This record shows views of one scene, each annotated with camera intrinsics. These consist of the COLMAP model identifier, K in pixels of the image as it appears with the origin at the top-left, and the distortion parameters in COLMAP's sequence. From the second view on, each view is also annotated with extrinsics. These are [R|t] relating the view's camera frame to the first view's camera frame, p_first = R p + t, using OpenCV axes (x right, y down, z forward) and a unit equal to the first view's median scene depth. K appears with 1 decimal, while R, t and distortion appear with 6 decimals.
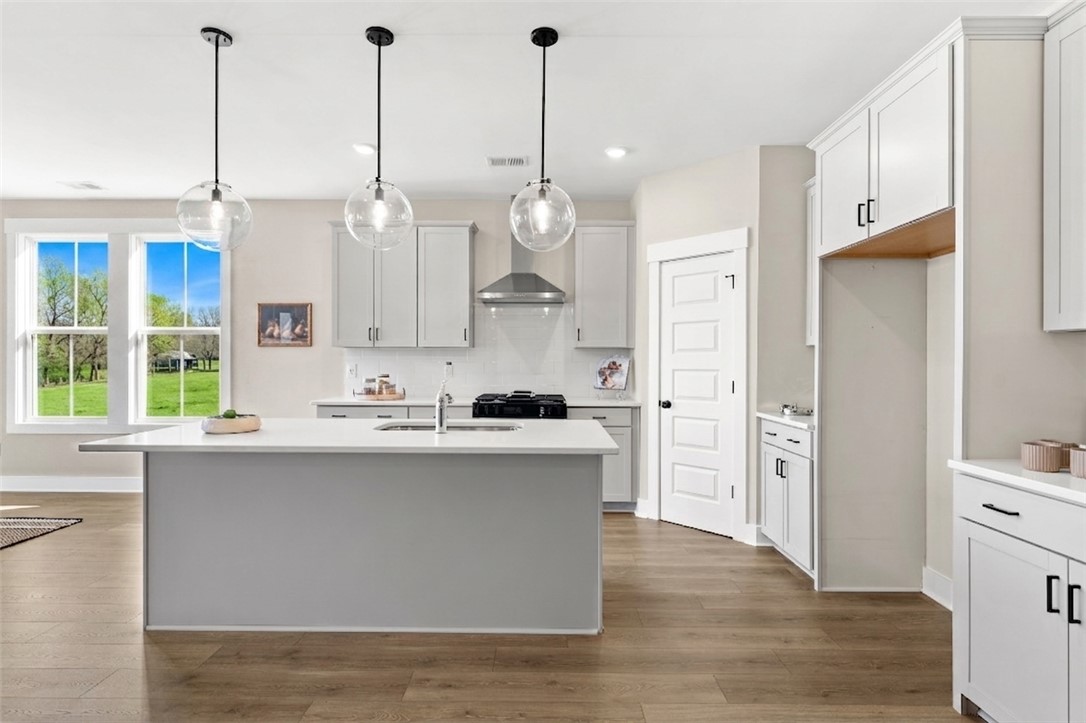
lens RADIAL K [[536.0, 0, 544.0], [0, 536.0, 362.2], [0, 0, 1]] dist [-0.002606, -0.000144]
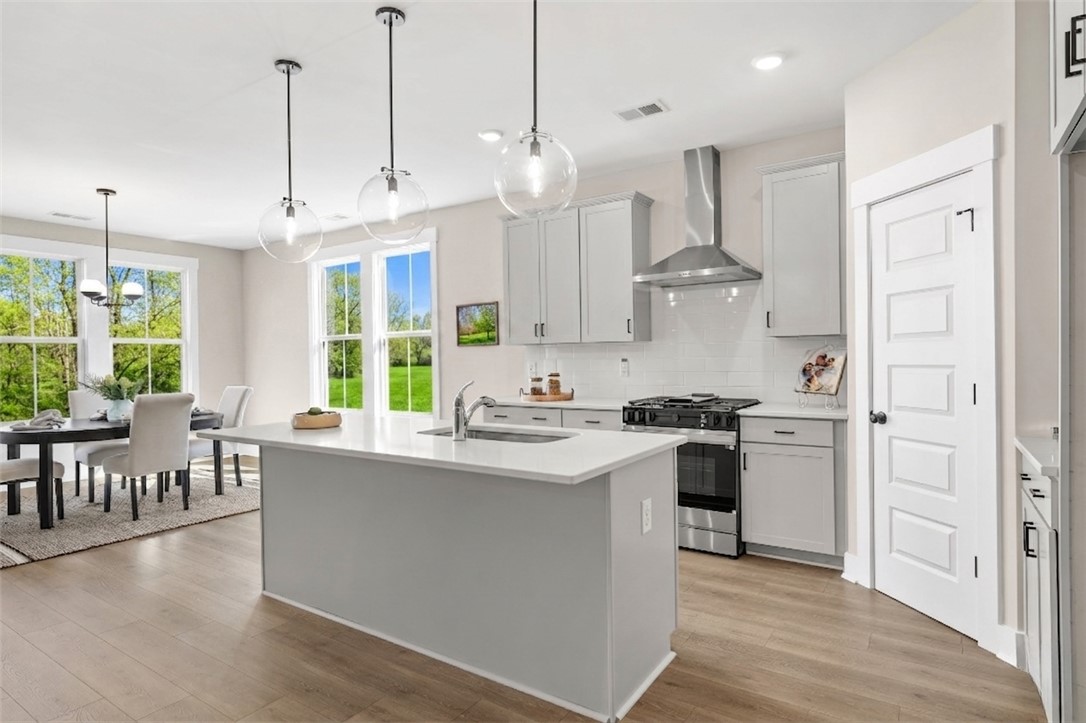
lens RADIAL K [[590.6, 0, 545.9], [0, 590.6, 361.7], [0, 0, 1]] dist [0.004156, -0.001553]
pose [[0.836657, -0.012355, -0.547588, 0.272012], [0.015235, 0.999884, 0.000718, 0.001929], [0.547515, -0.008943, 0.836748, 0.150735]]
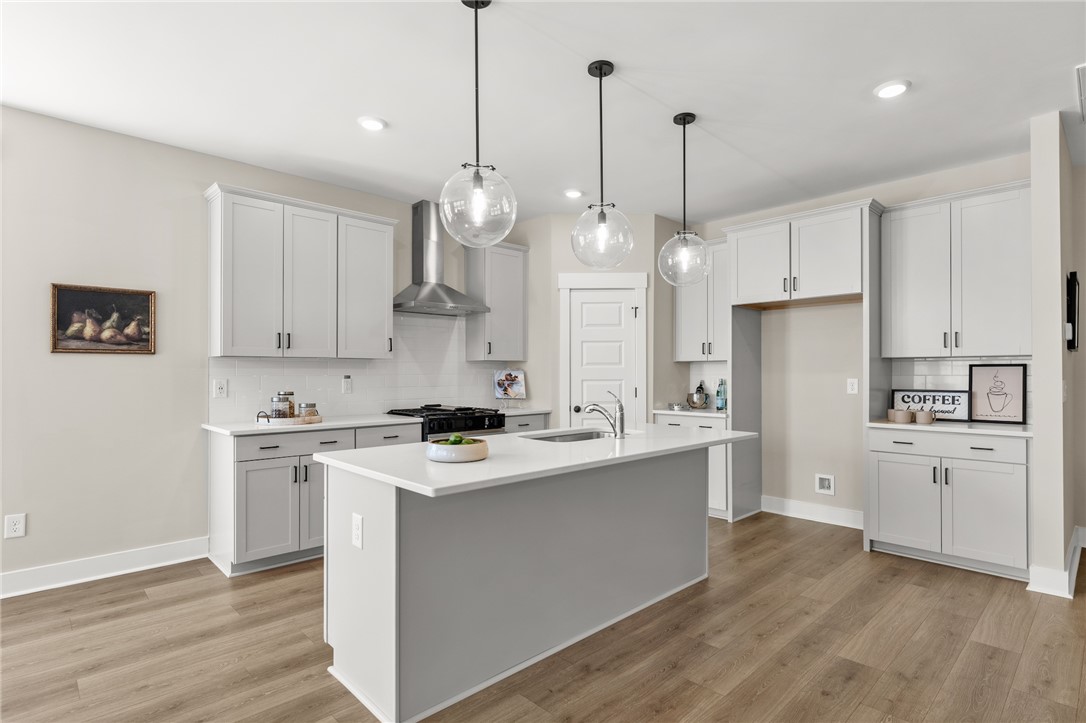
lens RADIAL K [[549.5, 0, 545.6], [0, 549.5, 368.5], [0, 0, 1]] dist [0.004796, 0.000283]
pose [[0.715503, -0.000691, 0.698609, -0.646165], [0.006572, 0.999962, -0.005741, -0.004776], [-0.698579, 0.008699, 0.715480, 0.164485]]
